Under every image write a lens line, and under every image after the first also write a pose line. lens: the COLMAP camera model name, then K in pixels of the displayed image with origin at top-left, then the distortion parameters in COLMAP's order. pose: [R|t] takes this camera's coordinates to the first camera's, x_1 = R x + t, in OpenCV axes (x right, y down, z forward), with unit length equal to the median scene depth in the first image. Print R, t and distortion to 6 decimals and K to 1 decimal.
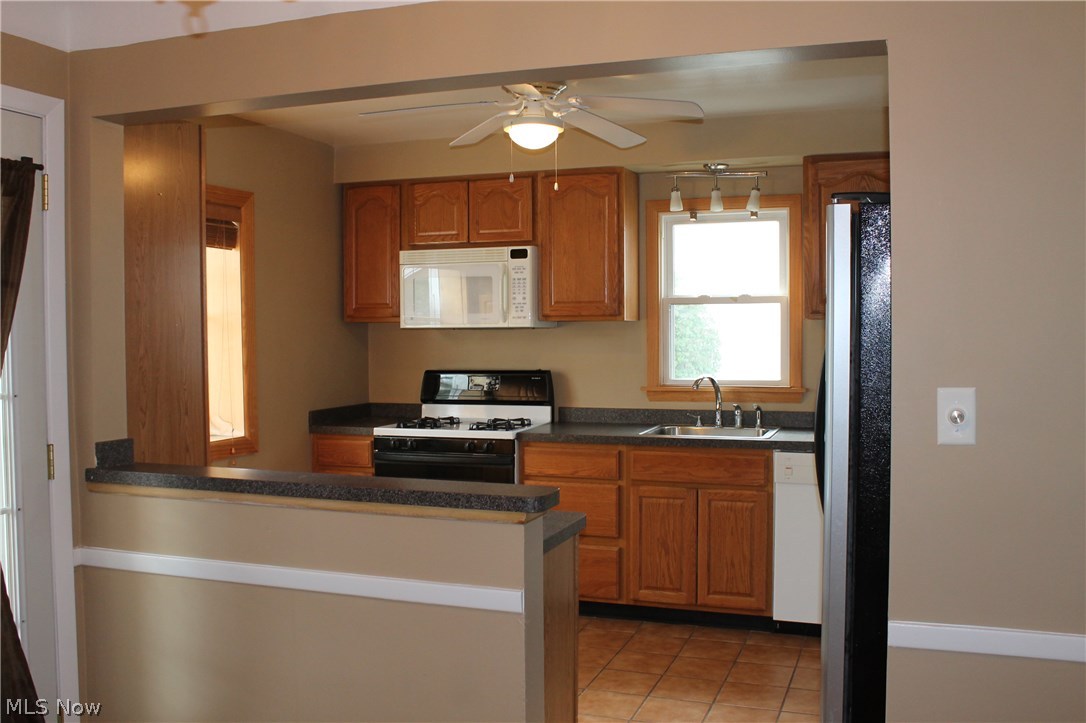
lens RADIAL K [[1011.8, 0, 543.0], [0, 1011.8, 361.5], [0, 0, 1]] dist [-0.148571, 0.139738]
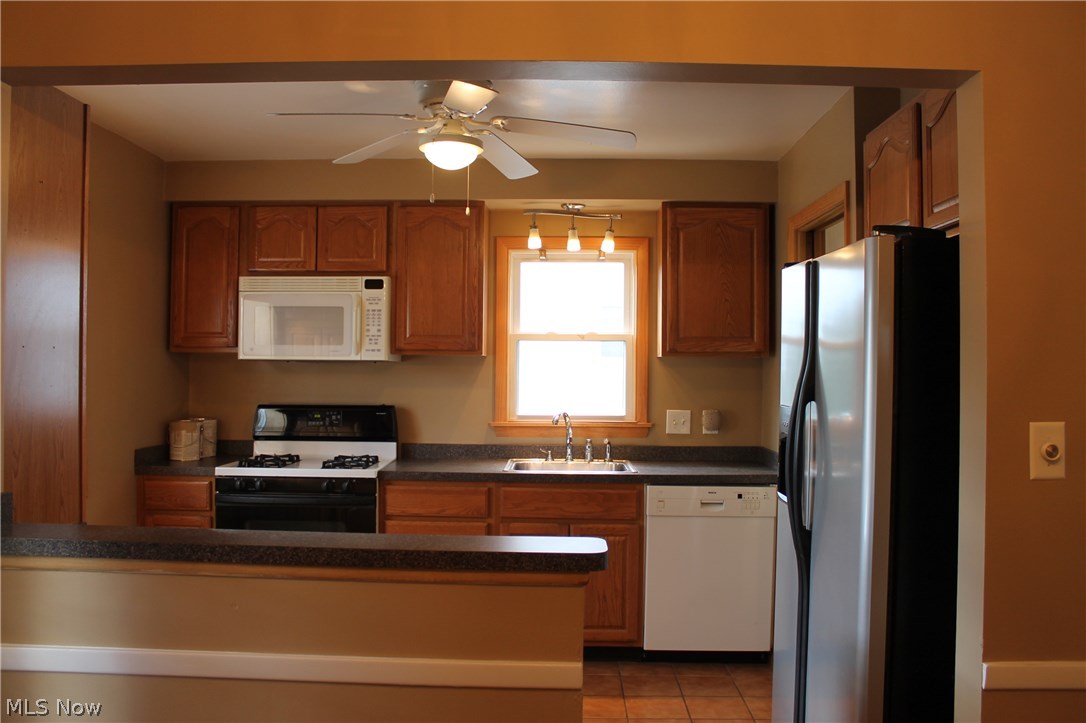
lens RADIAL K [[910.3, 0, 545.6], [0, 910.3, 357.9], [0, 0, 1]] dist [-0.173389, 0.158116]
pose [[0.946669, 0.018152, 0.321695, -0.147785], [-0.004027, 0.999000, -0.044518, 0.001332], [-0.322181, 0.040848, 0.945796, 0.137570]]
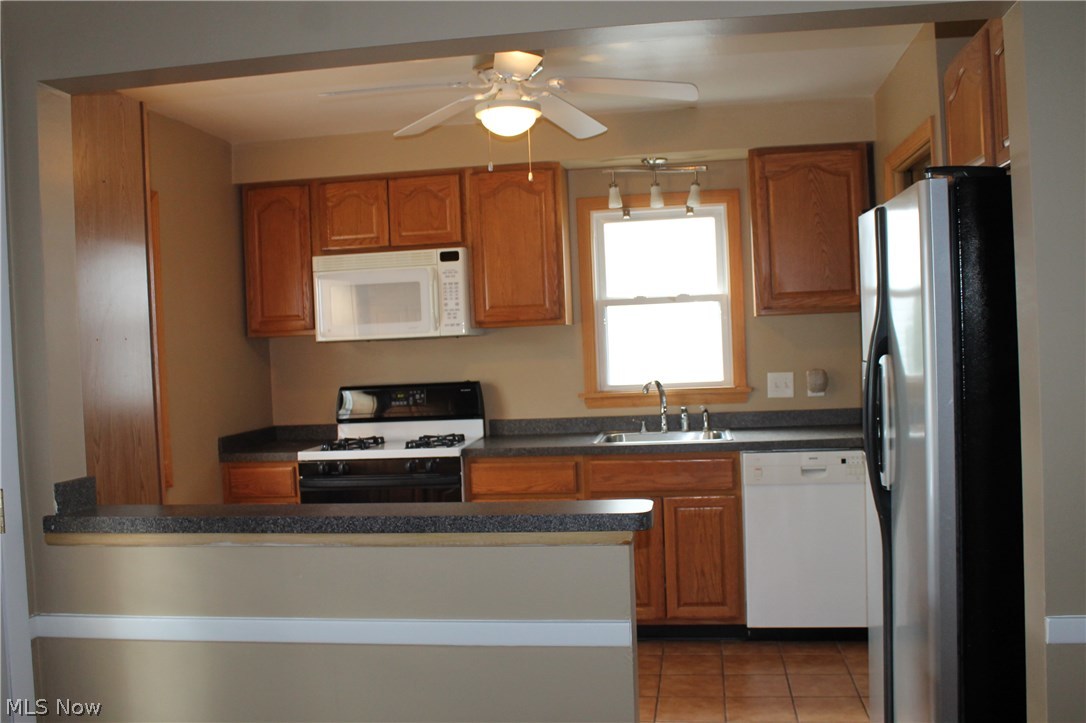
lens RADIAL K [[1011.8, 0, 543.0], [0, 1011.8, 361.5], [0, 0, 1]] dist [-0.148571, 0.139738]
pose [[0.980312, -0.038880, 0.193589, -0.125147], [0.042170, 0.999027, -0.012900, 0.005620], [-0.192899, 0.020809, 0.980998, 0.077393]]
